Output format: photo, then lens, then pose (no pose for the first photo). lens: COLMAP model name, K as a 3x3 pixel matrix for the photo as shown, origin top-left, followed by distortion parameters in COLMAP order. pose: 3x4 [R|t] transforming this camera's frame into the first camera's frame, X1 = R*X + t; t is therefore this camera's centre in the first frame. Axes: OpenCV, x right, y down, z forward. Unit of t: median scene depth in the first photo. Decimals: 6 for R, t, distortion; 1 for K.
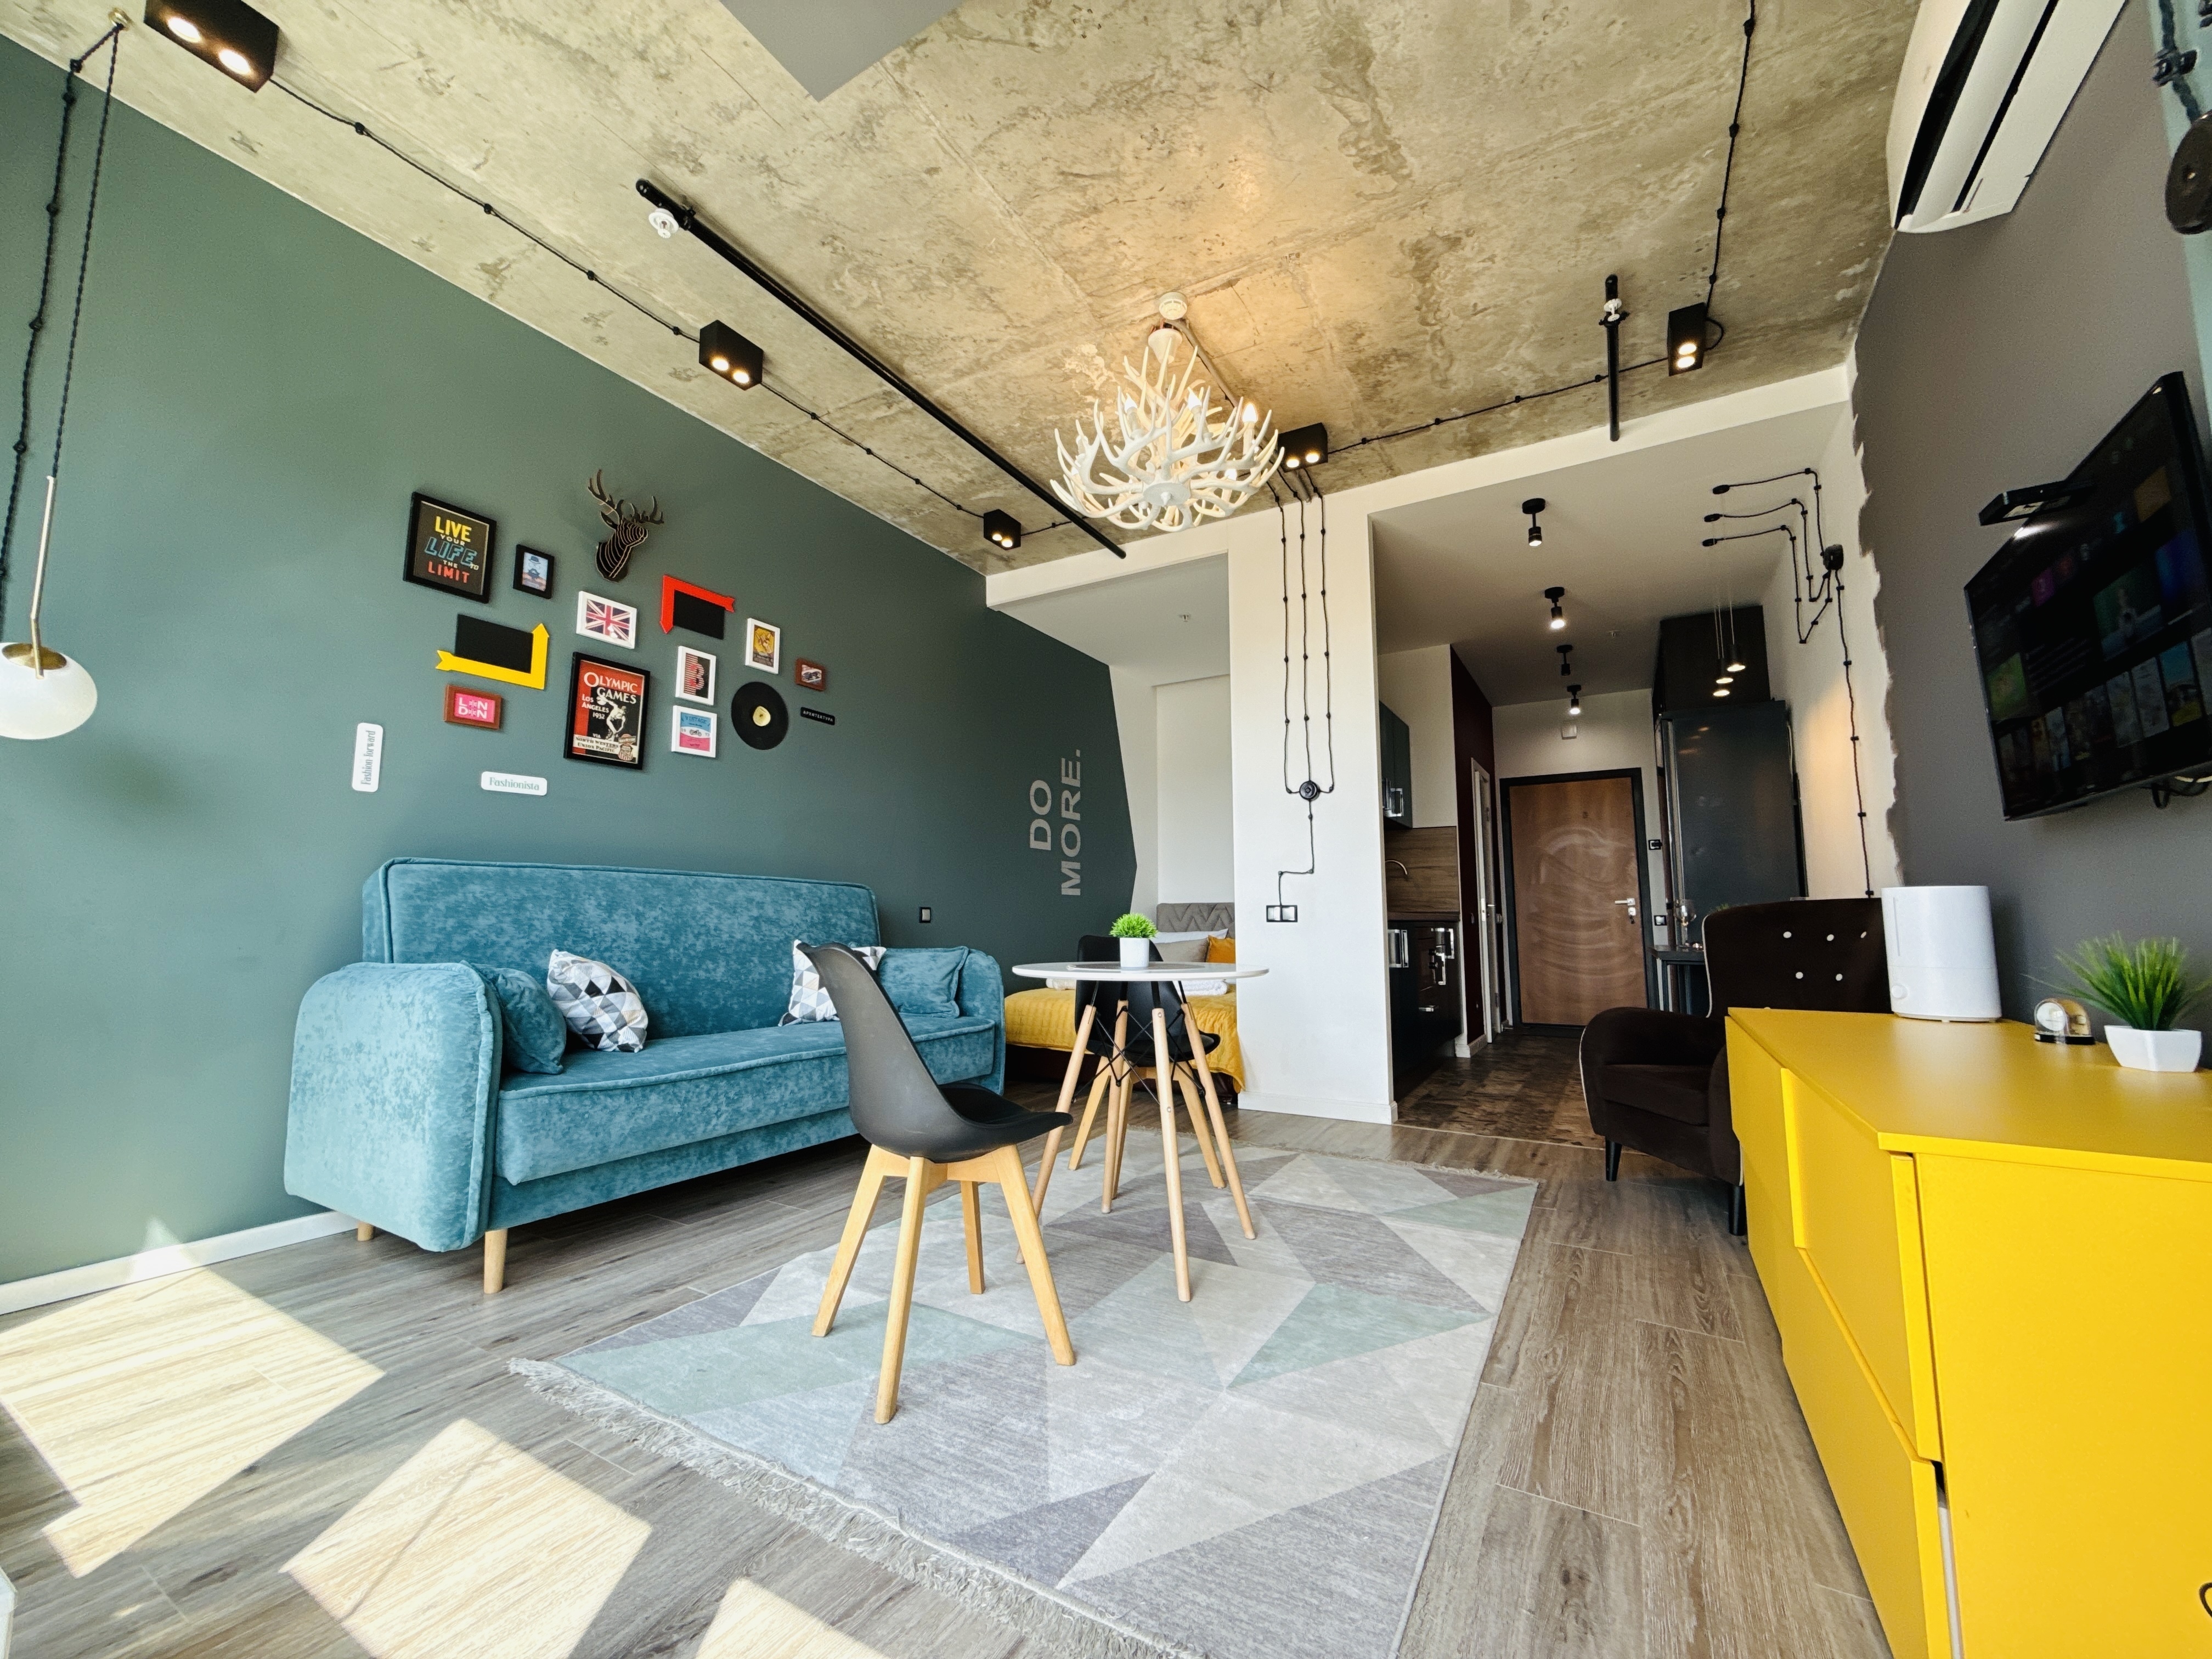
lens RADIAL K [[878.7, 0, 1098.7], [0, 878.7, 828.9], [0, 0, 1]] dist [-0.000140, 0.000319]
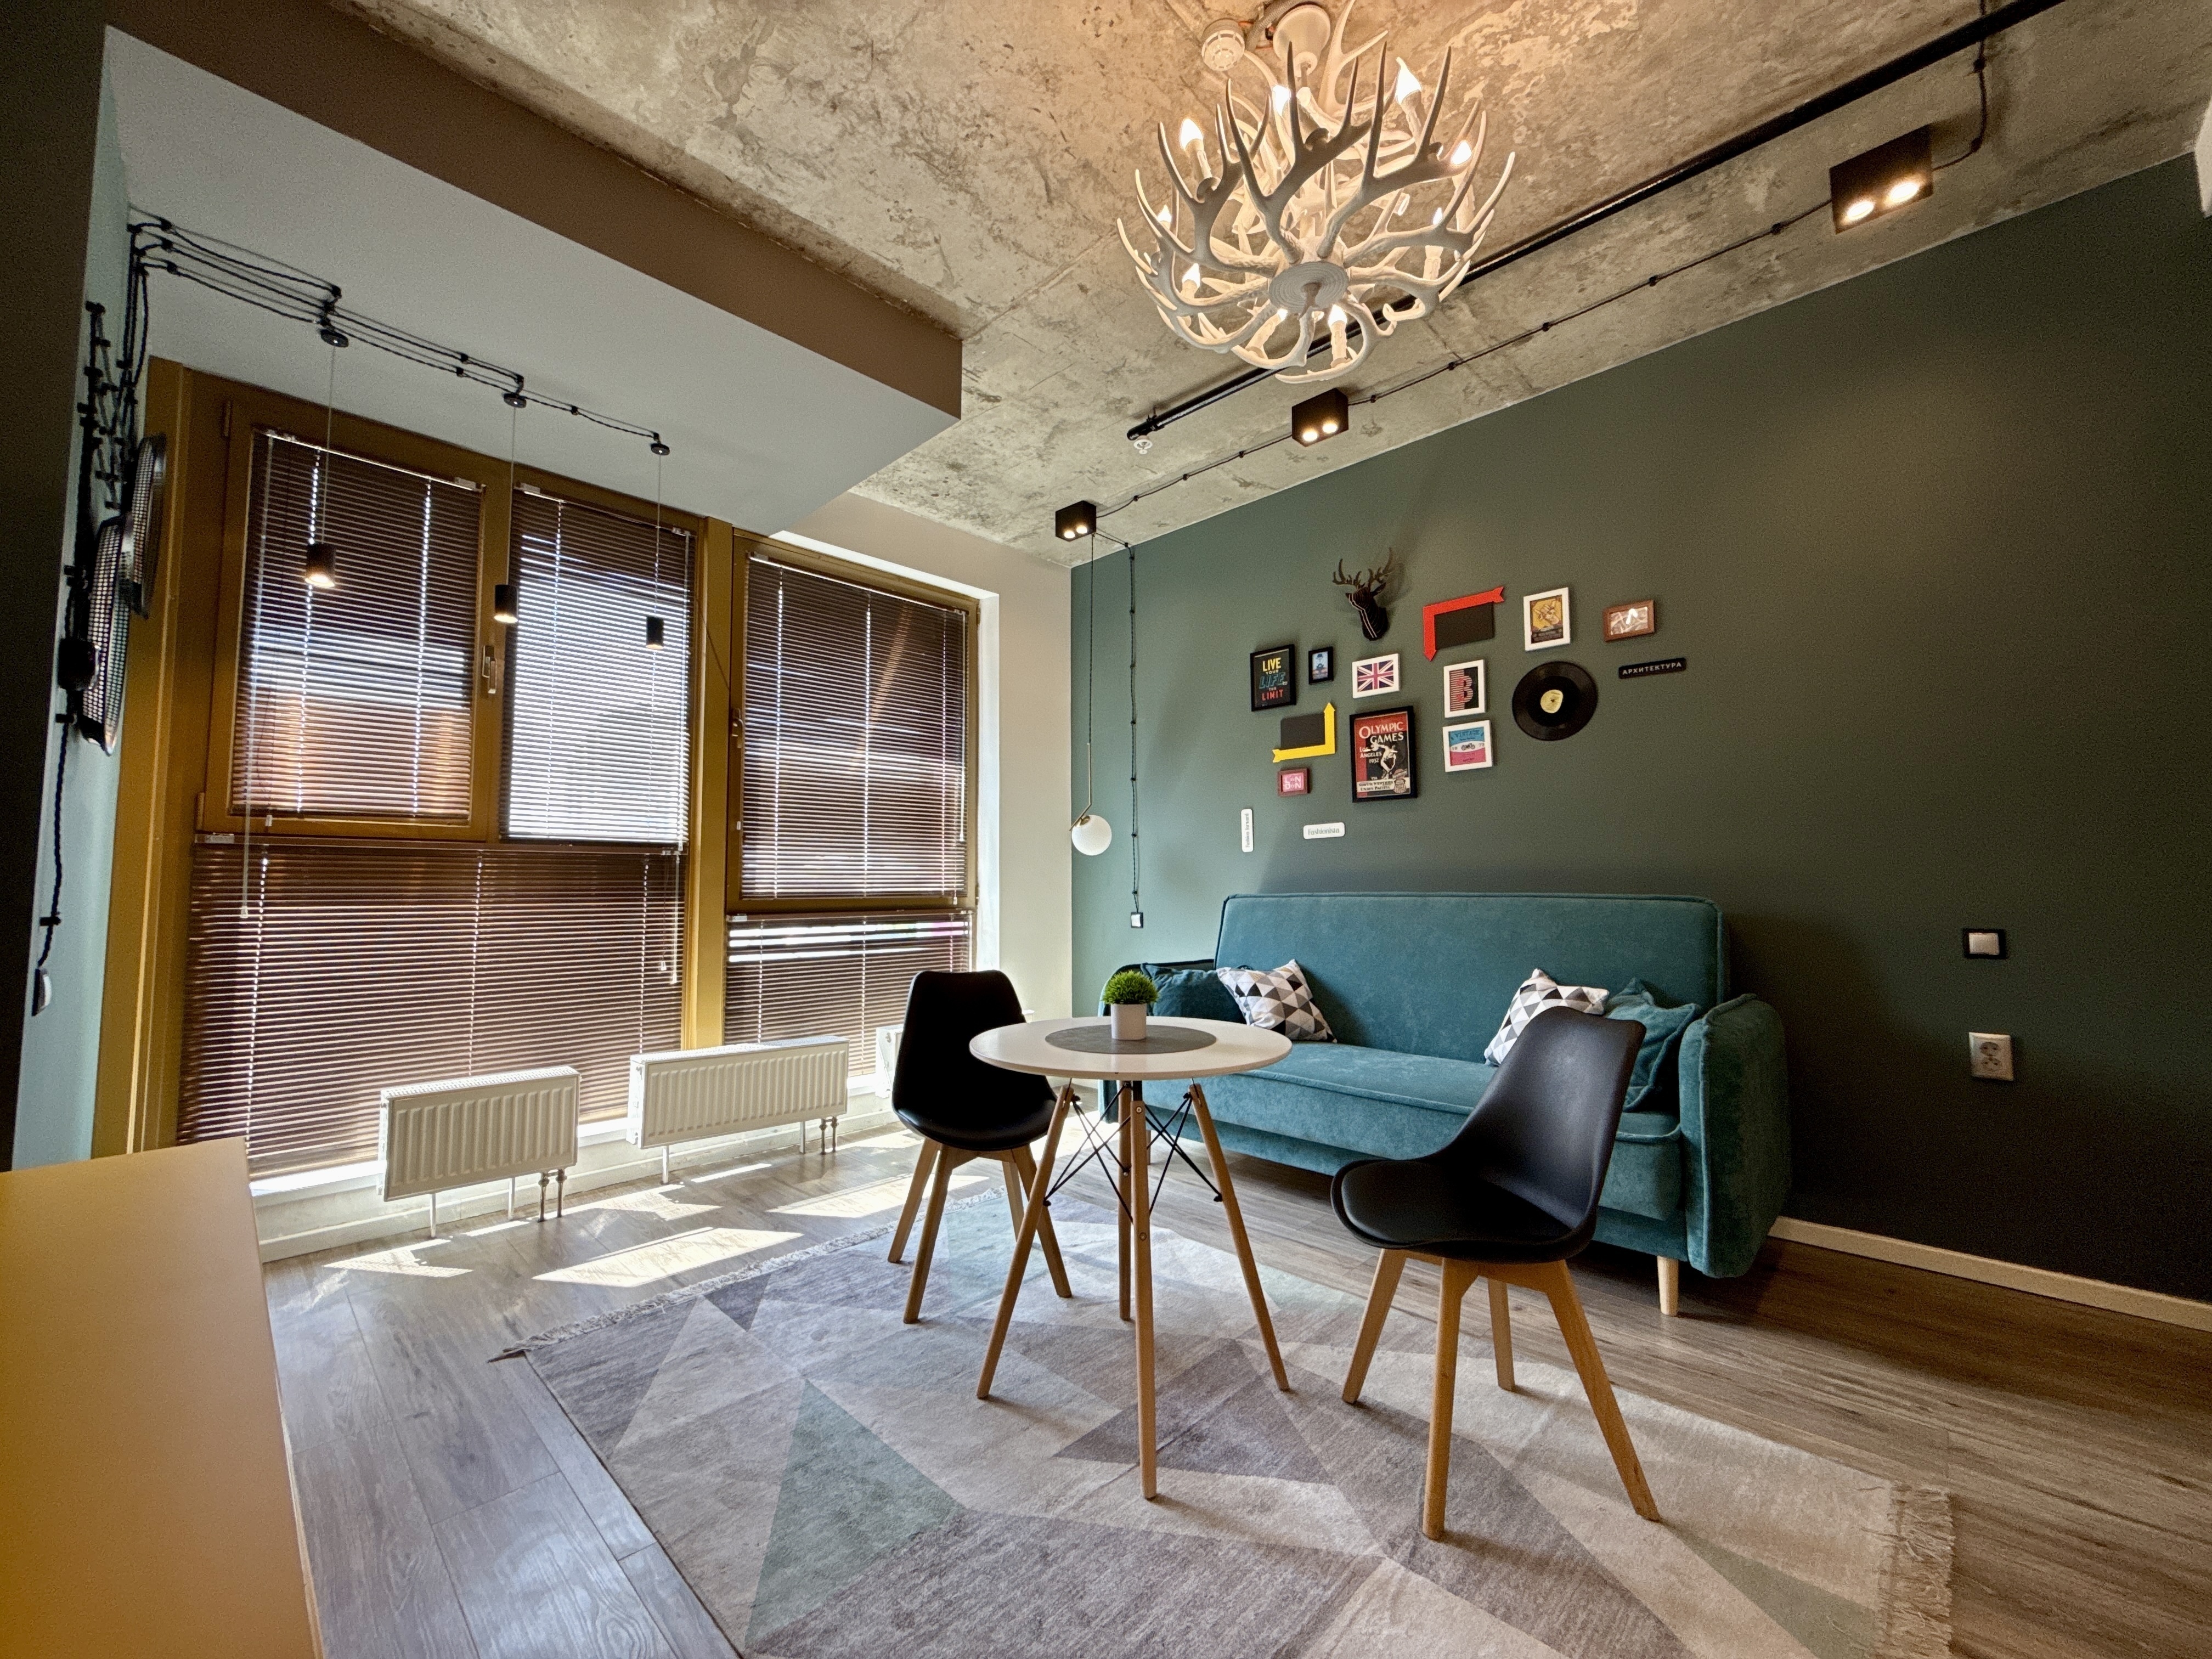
lens RADIAL K [[878.7, 0, 1098.8], [0, 878.7, 830.4], [0, 0, 1]] dist [-0.000140, 0.000319]
pose [[-0.237898, -0.062224, -0.969295, 0.692615], [0.111923, 0.989542, -0.090994, 0.030525], [0.964820, -0.130134, -0.228446, 0.969288]]
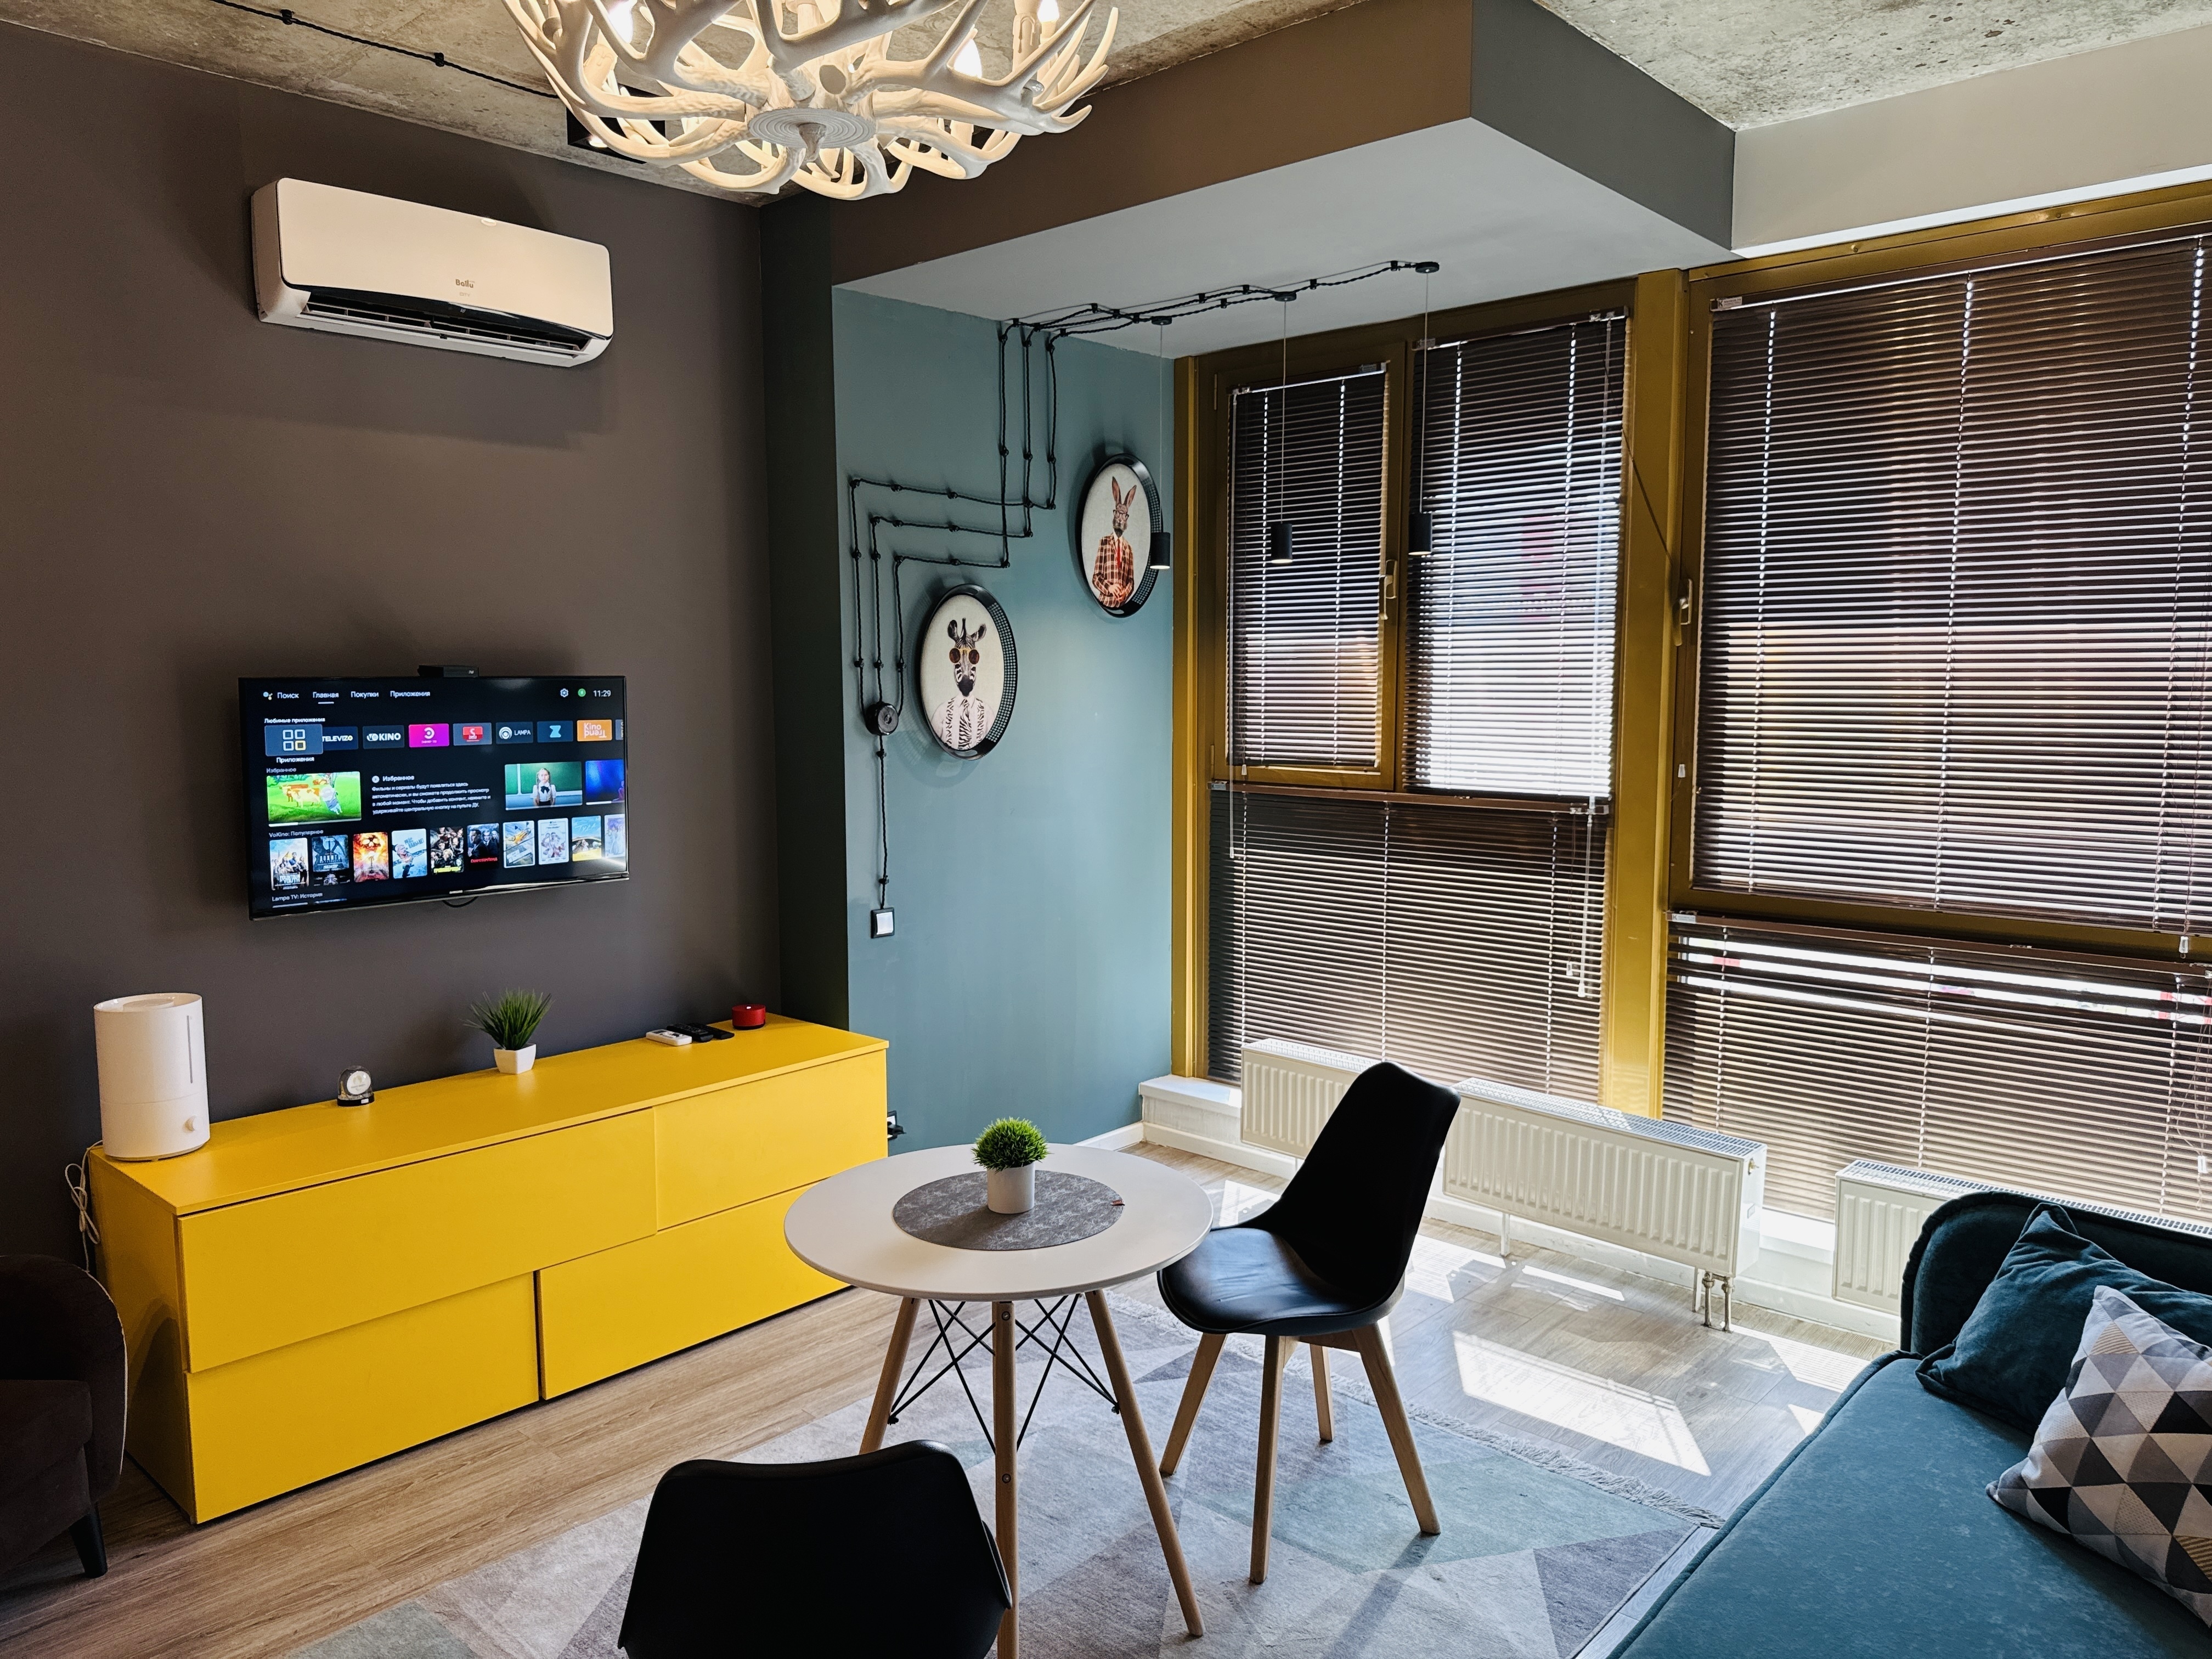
lens RADIAL K [[1560.8, 0, 1116.3], [0, 1560.8, 839.4], [0, 0, 1]] dist [0.019032, -0.019850]
pose [[-0.981359, -0.018629, 0.191277, -0.187644], [-0.019066, 0.999818, -0.000446, -0.078708], [-0.191234, -0.004084, -0.981536, 1.660002]]
